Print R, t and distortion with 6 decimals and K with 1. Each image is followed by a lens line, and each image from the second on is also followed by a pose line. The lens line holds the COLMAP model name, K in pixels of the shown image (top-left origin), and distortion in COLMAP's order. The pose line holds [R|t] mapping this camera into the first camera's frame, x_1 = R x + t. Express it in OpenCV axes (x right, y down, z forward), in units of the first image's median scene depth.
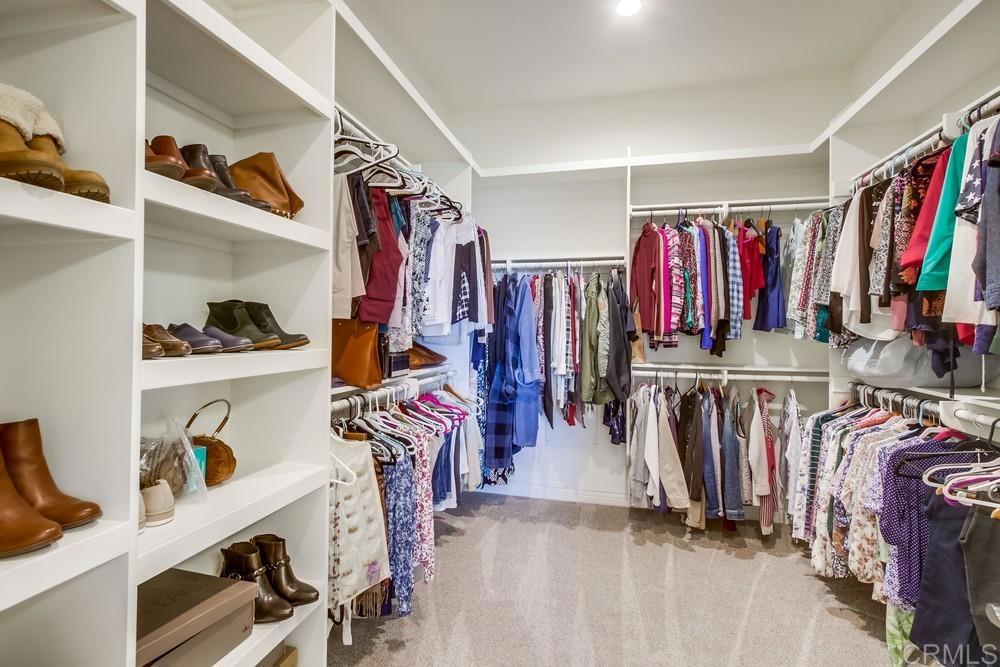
lens RADIAL K [[457.7, 0, 496.5], [0, 457.7, 324.8], [0, 0, 1]] dist [0.003449, 0.000660]
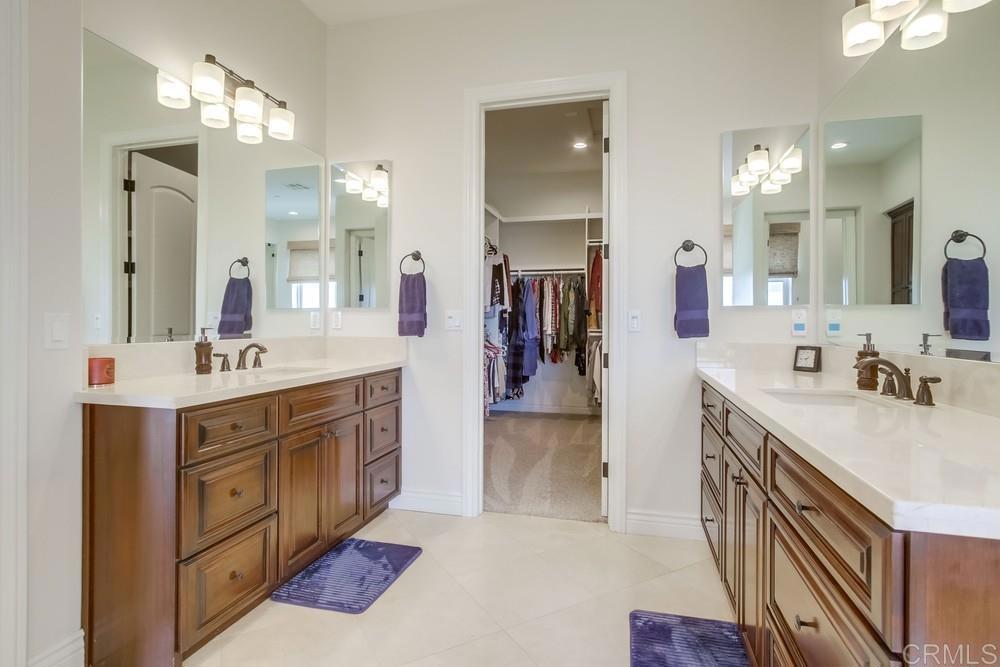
lens RADIAL K [[511.0, 0, 498.1], [0, 511.0, 323.2], [0, 0, 1]] dist [-0.002638, 0.000031]
pose [[0.999971, -0.005456, -0.005311, -0.049432], [0.005507, 0.999937, 0.009737, 0.043252], [0.005258, -0.009766, 0.999938, -1.019656]]
